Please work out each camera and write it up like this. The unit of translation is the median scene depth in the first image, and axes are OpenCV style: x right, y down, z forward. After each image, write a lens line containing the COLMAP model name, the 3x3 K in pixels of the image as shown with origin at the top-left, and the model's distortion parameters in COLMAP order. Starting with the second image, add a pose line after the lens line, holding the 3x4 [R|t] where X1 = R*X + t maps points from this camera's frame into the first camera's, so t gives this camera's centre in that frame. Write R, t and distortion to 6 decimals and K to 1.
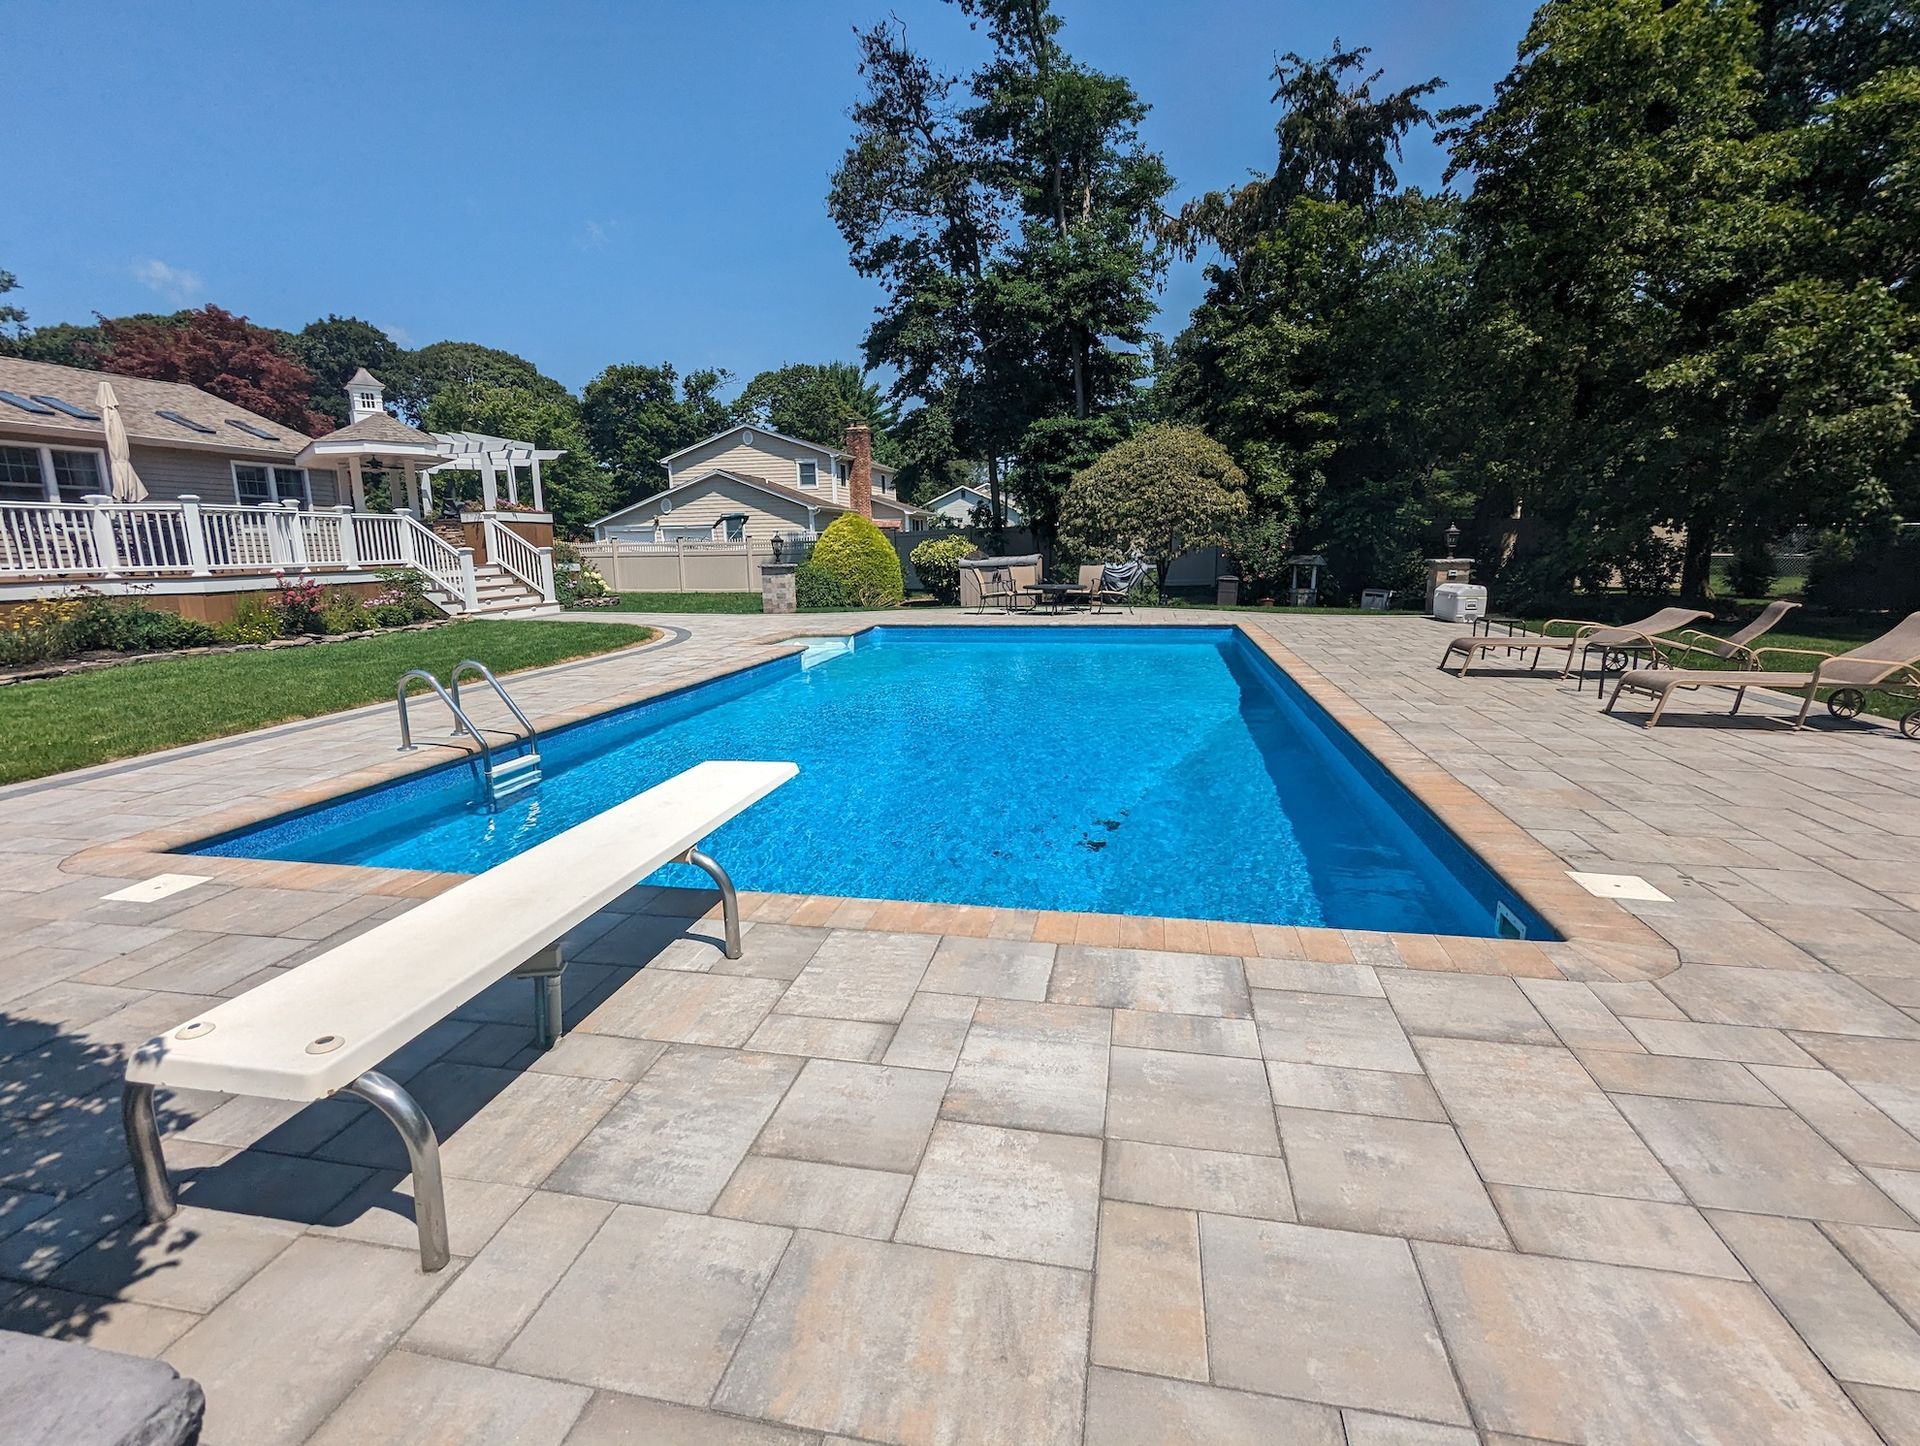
lens RADIAL K [[866.0, 0, 960.0], [0, 866.0, 723.0], [0, 0, 1]] dist [-0.003404, -0.000188]
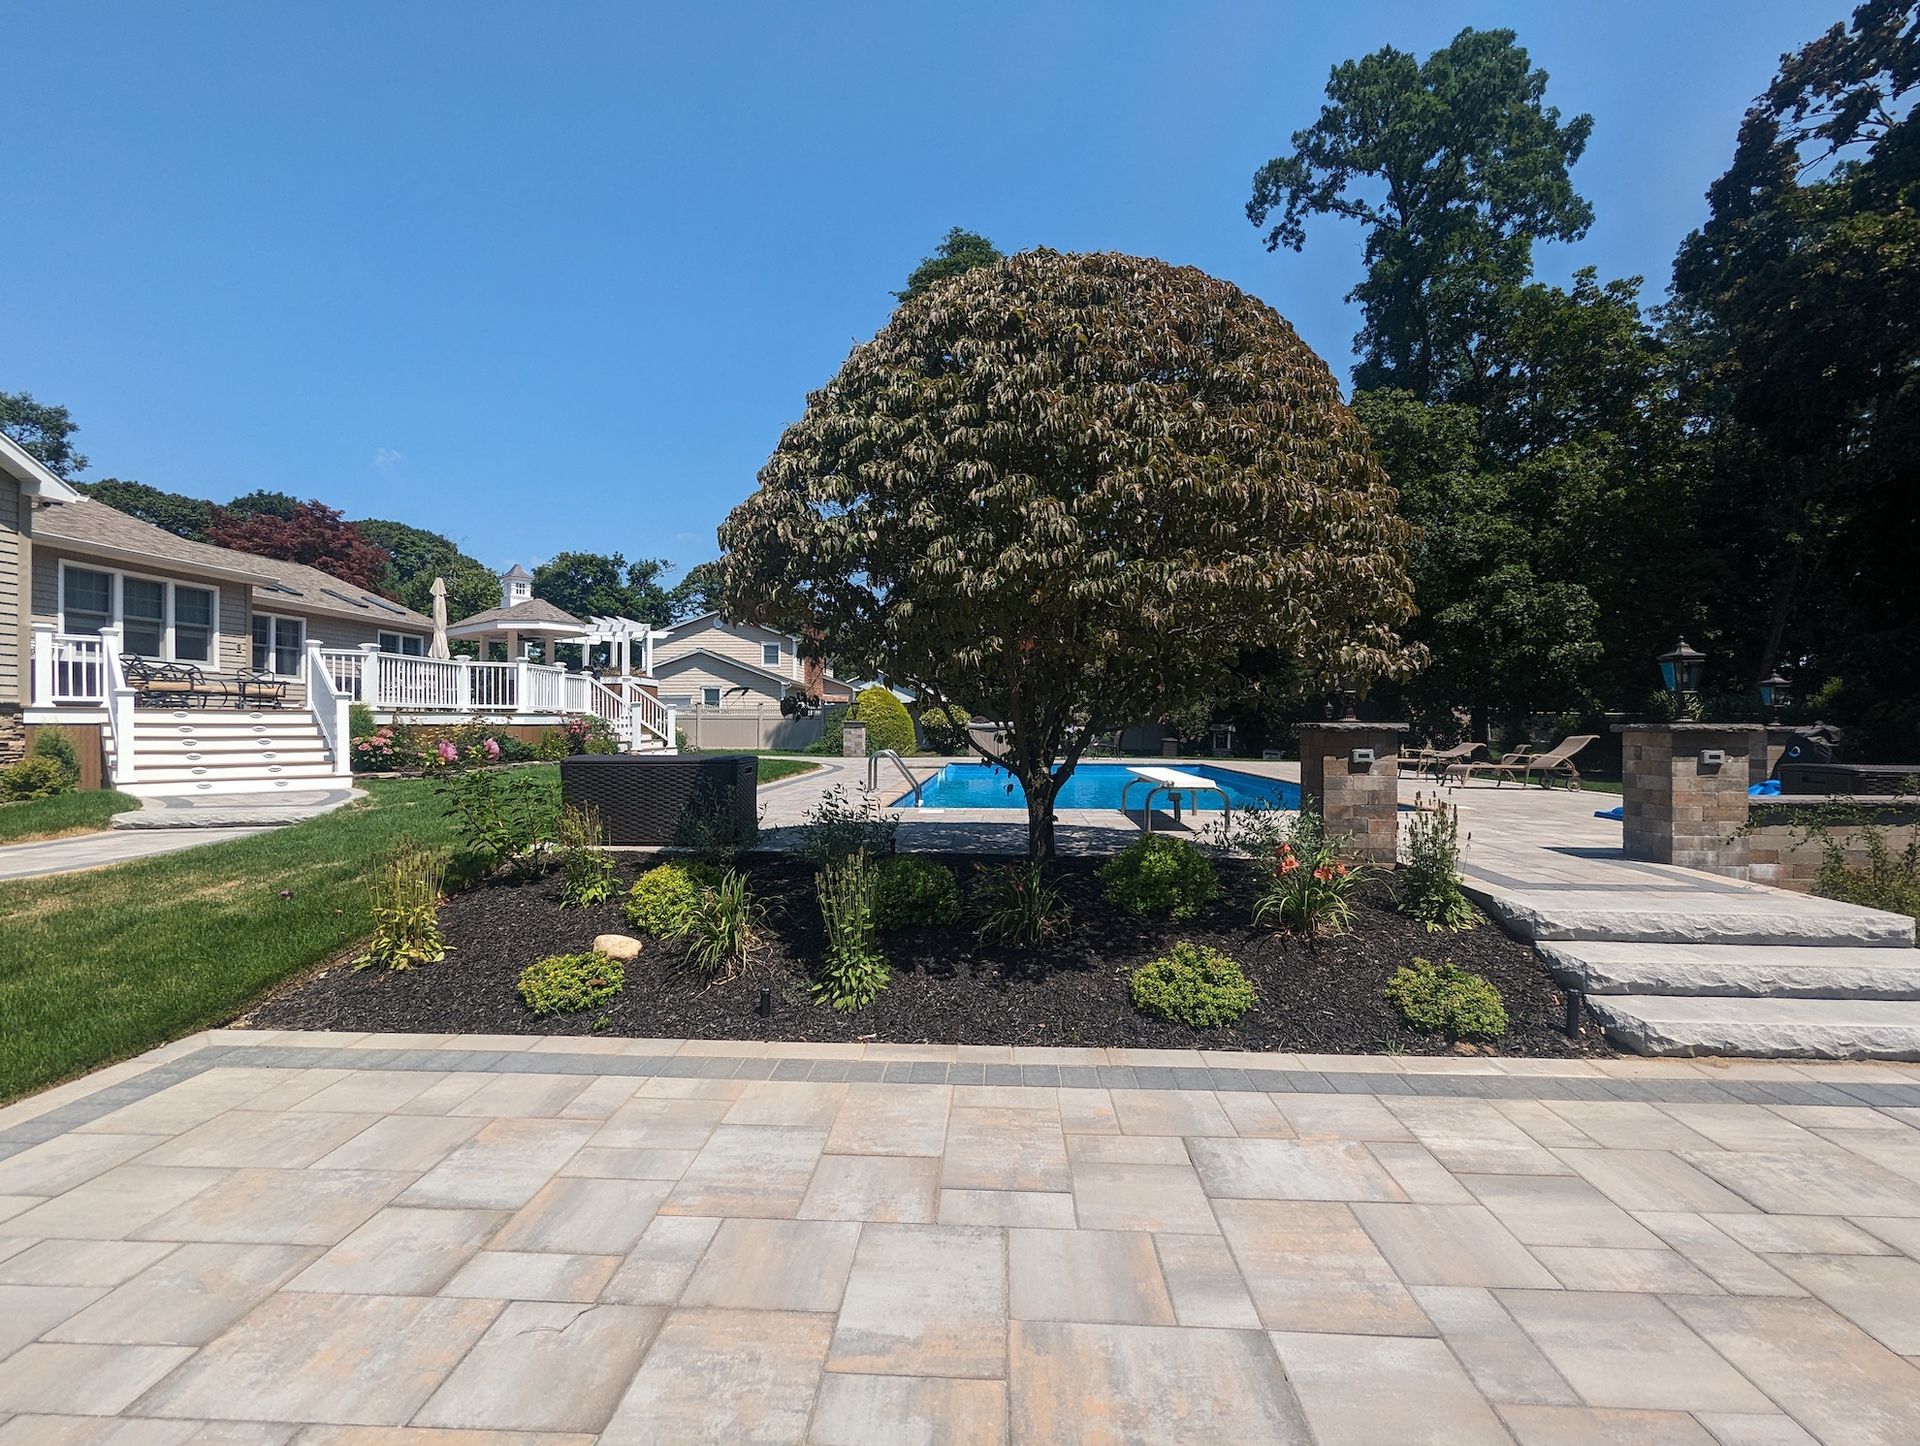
lens RADIAL K [[850.9, 0, 960.0], [0, 850.9, 723.0], [0, 0, 1]] dist [0.001858, -0.000034]
pose [[0.988627, 0.020222, 0.149025, -0.216704], [0.010722, 0.978920, -0.203964, 0.075516], [-0.150008, 0.203242, 0.967569, -0.243753]]
